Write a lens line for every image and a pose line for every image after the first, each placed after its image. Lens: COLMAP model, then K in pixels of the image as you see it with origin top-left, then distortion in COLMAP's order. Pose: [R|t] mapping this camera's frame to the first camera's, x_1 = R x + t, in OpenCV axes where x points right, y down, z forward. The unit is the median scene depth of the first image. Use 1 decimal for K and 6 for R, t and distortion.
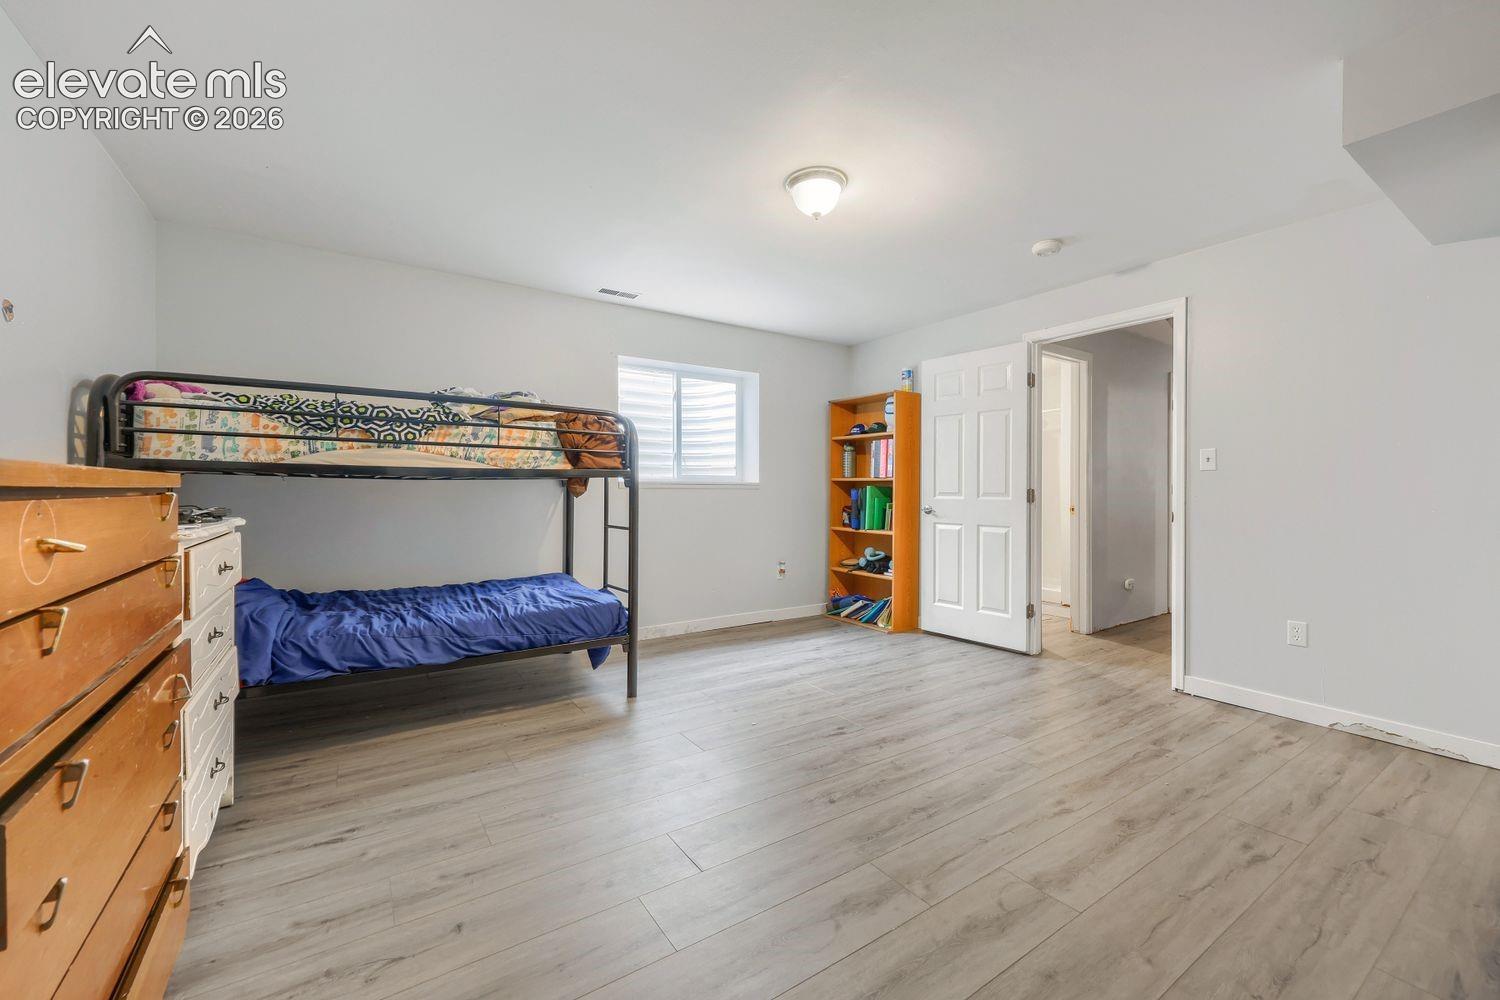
lens RADIAL K [[599.4, 0, 747.4], [0, 599.4, 495.6], [0, 0, 1]] dist [-0.001283, -0.000367]
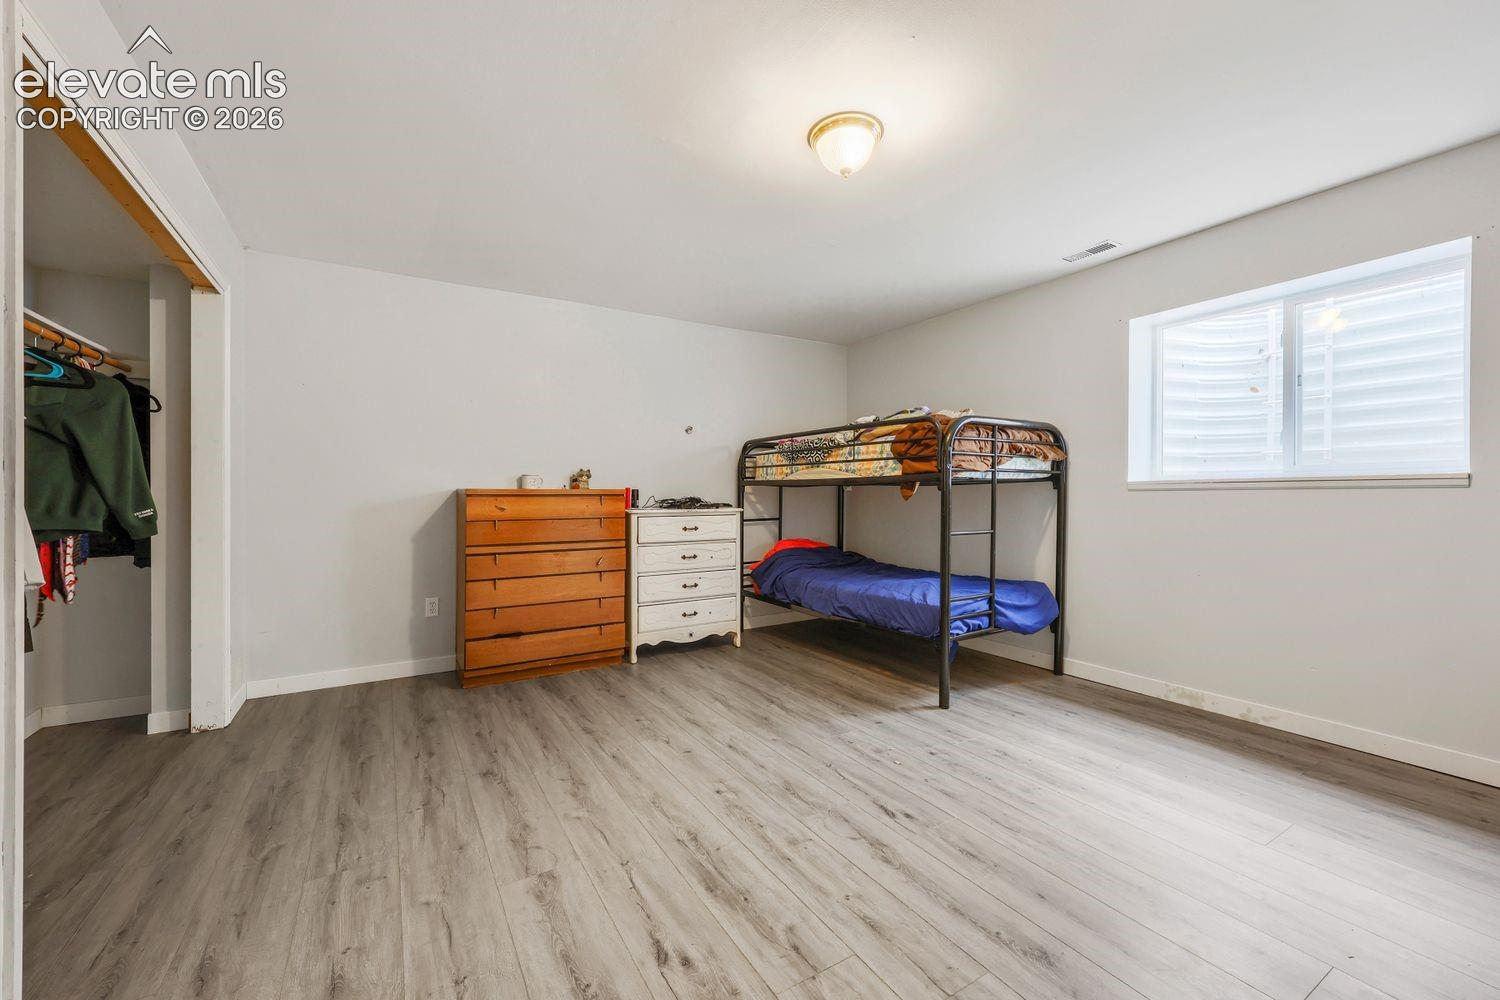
lens RADIAL K [[599.4, 0, 747.4], [0, 599.4, 495.6], [0, 0, 1]] dist [-0.001283, -0.000367]
pose [[-0.042176, -0.002531, -0.999107, 0.973258], [-0.005965, 0.999980, -0.002281, -0.001728], [0.999092, 0.005863, -0.042190, 0.899328]]
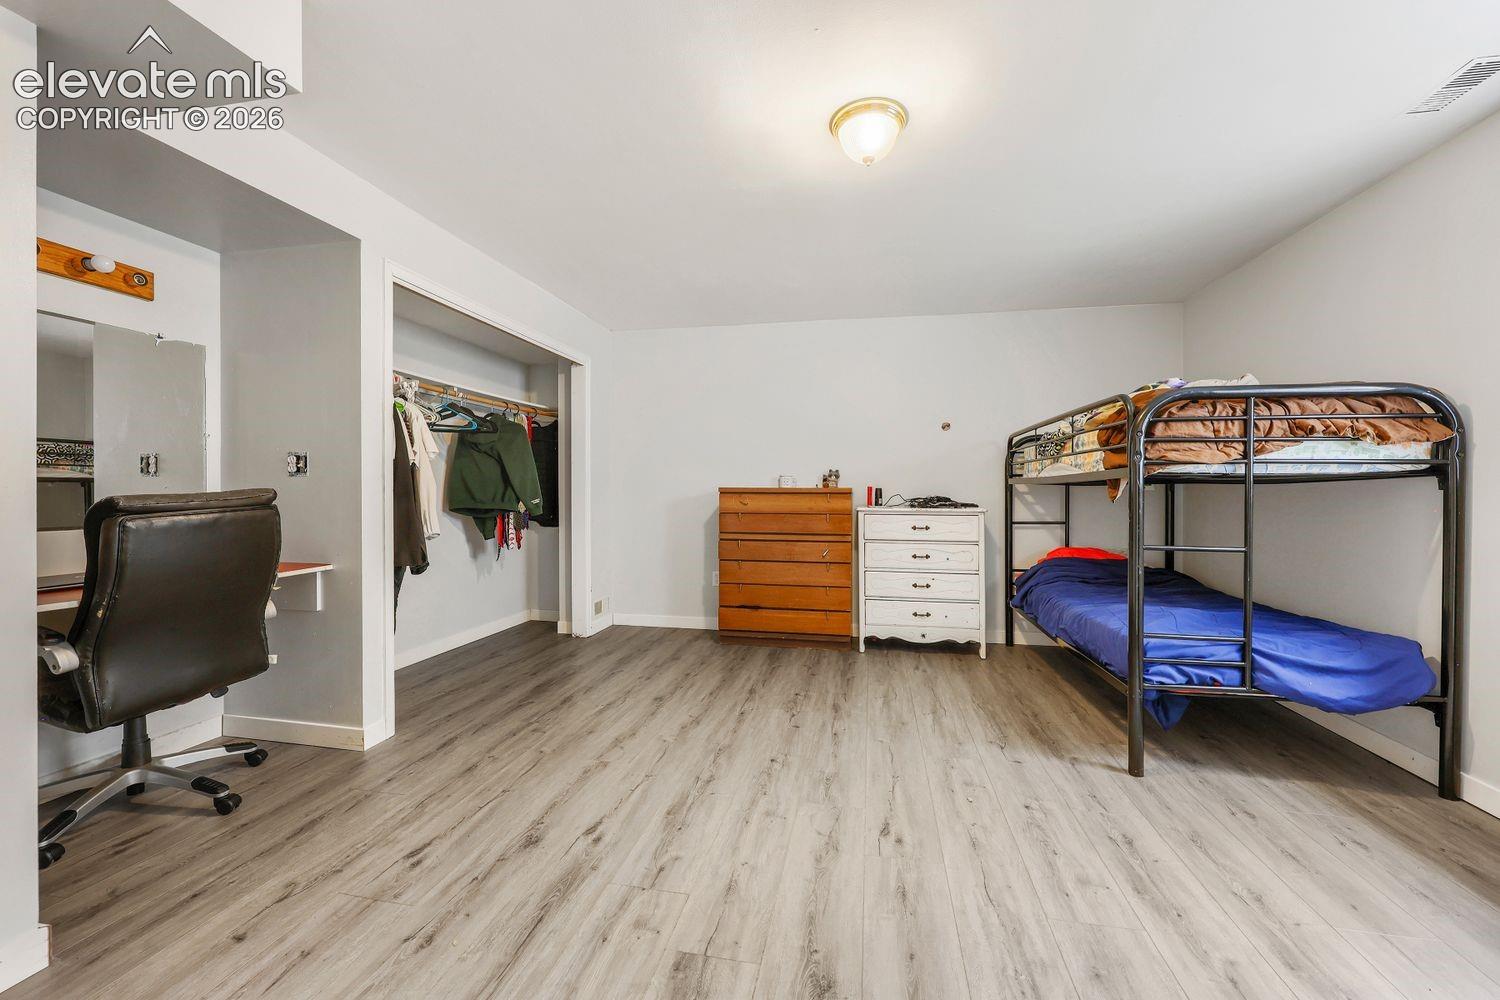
lens RADIAL K [[597.7, 0, 752.1], [0, 597.7, 495.2], [0, 0, 1]] dist [-0.007149, -0.000082]
pose [[-0.701317, -0.005579, -0.712828, 0.818728], [-0.014740, 0.999869, 0.006676, -0.006634], [0.712697, 0.015189, -0.701307, 1.461406]]
